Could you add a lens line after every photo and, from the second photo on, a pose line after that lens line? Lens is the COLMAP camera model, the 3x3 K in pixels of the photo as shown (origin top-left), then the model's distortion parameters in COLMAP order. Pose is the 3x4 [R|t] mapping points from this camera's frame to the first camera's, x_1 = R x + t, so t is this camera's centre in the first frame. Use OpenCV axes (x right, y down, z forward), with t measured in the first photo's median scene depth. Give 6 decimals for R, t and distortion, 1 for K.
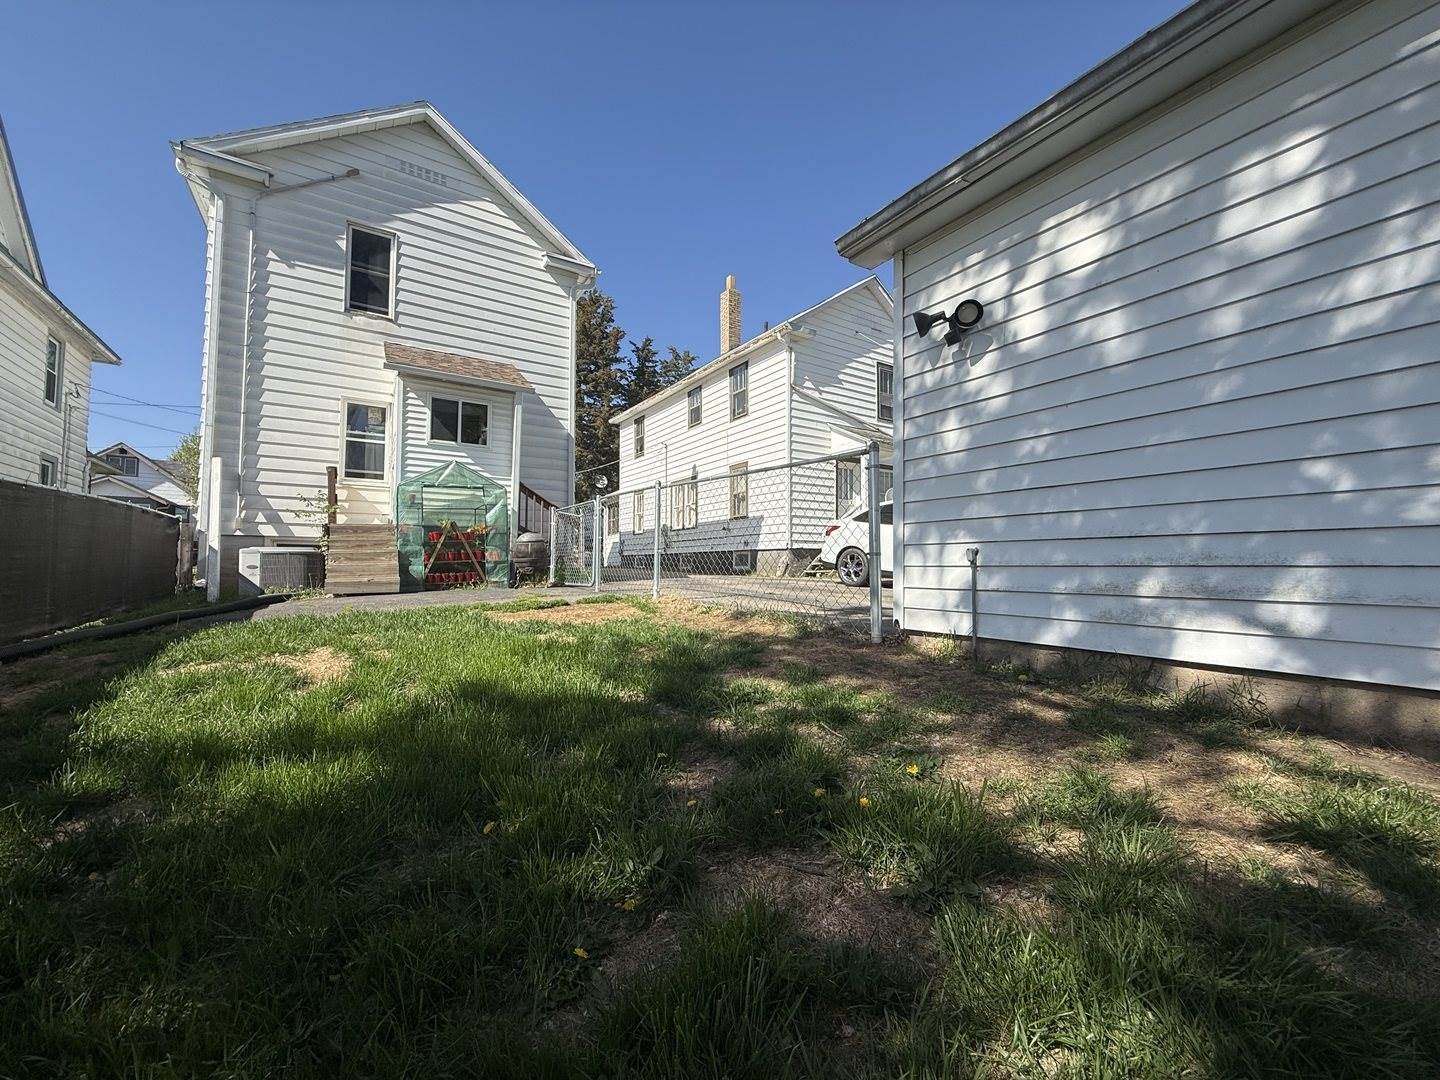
lens RADIAL K [[576.9, 0, 721.7], [0, 576.9, 543.1], [0, 0, 1]] dist [0.001409, 0.000404]
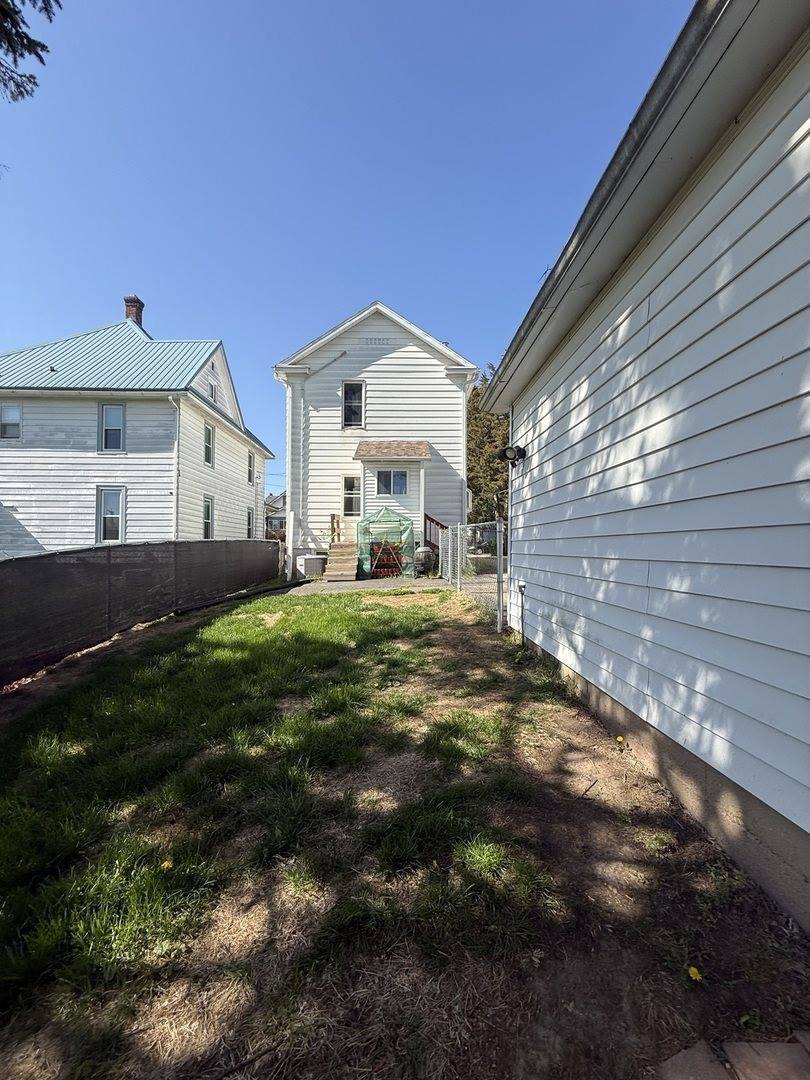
lens RADIAL K [[432.7, 0, 403.6], [0, 432.7, 542.0], [0, 0, 1]] dist [0.001409, 0.000404]
pose [[0.843592, -0.009149, -0.536906, 0.291524], [0.022331, 0.999588, 0.018053, -0.053176], [0.536520, -0.027219, 0.843449, -0.104158]]
